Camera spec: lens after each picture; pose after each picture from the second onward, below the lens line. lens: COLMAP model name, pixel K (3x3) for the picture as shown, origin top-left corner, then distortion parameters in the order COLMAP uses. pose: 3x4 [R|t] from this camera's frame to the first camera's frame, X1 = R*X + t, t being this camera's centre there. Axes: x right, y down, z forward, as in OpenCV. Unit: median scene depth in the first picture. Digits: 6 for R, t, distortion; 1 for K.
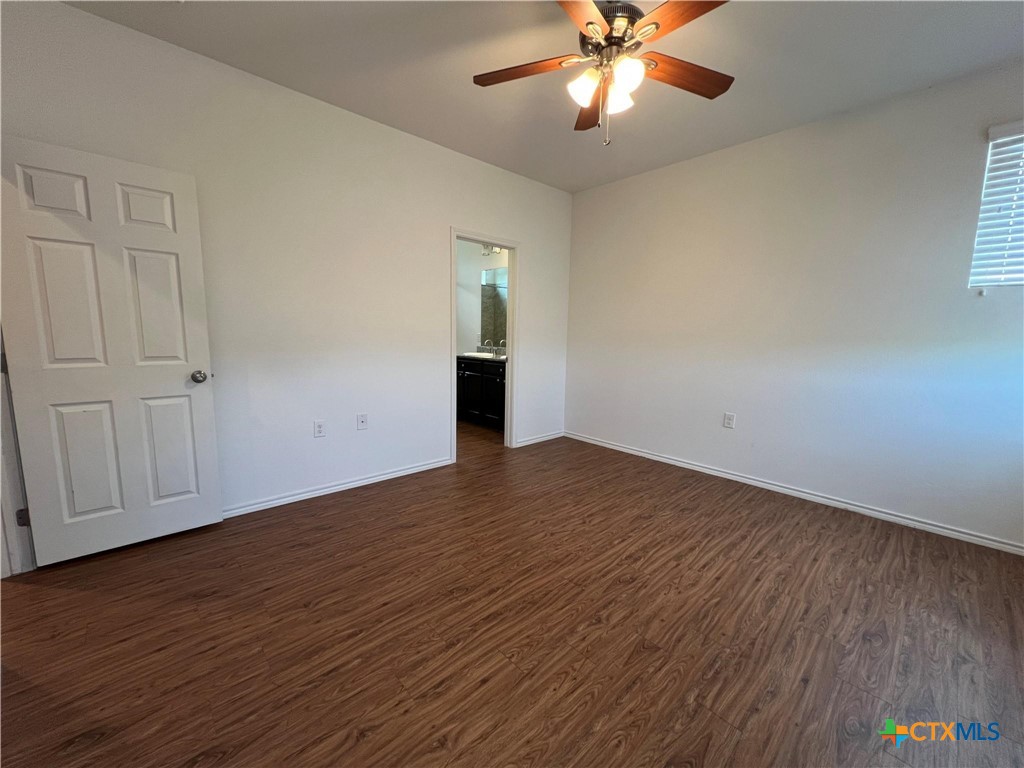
lens RADIAL K [[406.8, 0, 510.8], [0, 406.8, 379.9], [0, 0, 1]] dist [0.000518, 0.000036]
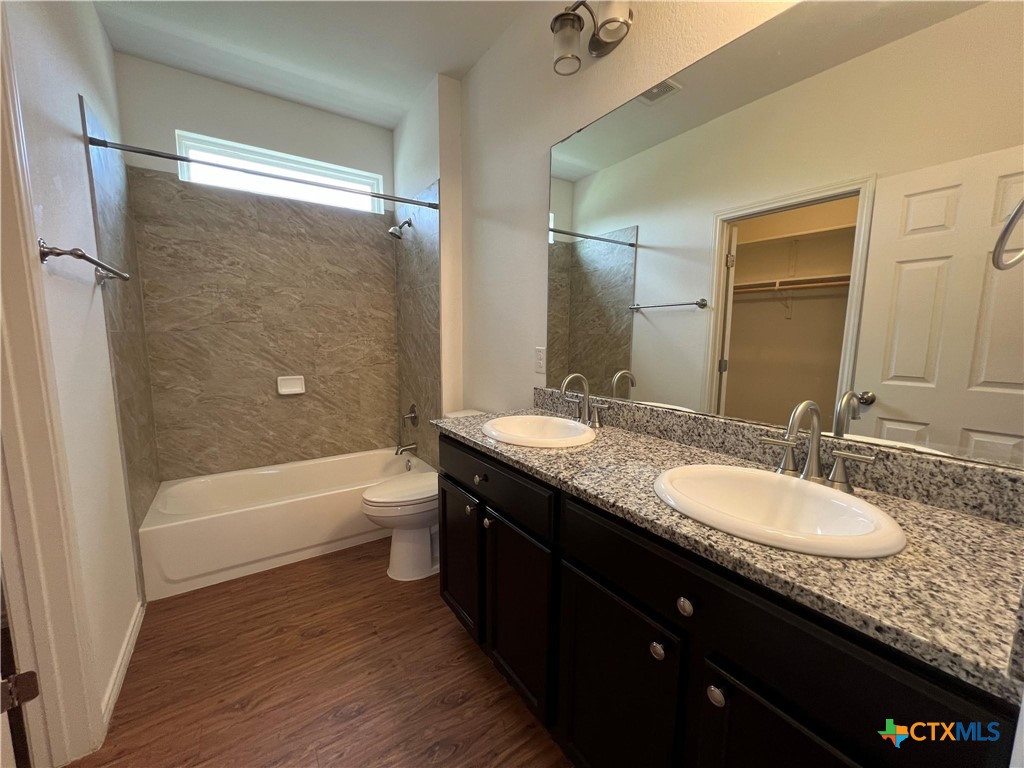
lens RADIAL K [[406.8, 0, 514.4], [0, 406.8, 379.7], [0, 0, 1]] dist [0.000518, 0.000036]
pose [[0.988619, 0.012265, -0.149937, -0.051657], [-0.012210, 0.999925, 0.001289, -0.089166], [0.149942, 0.000557, 0.988695, 0.692296]]
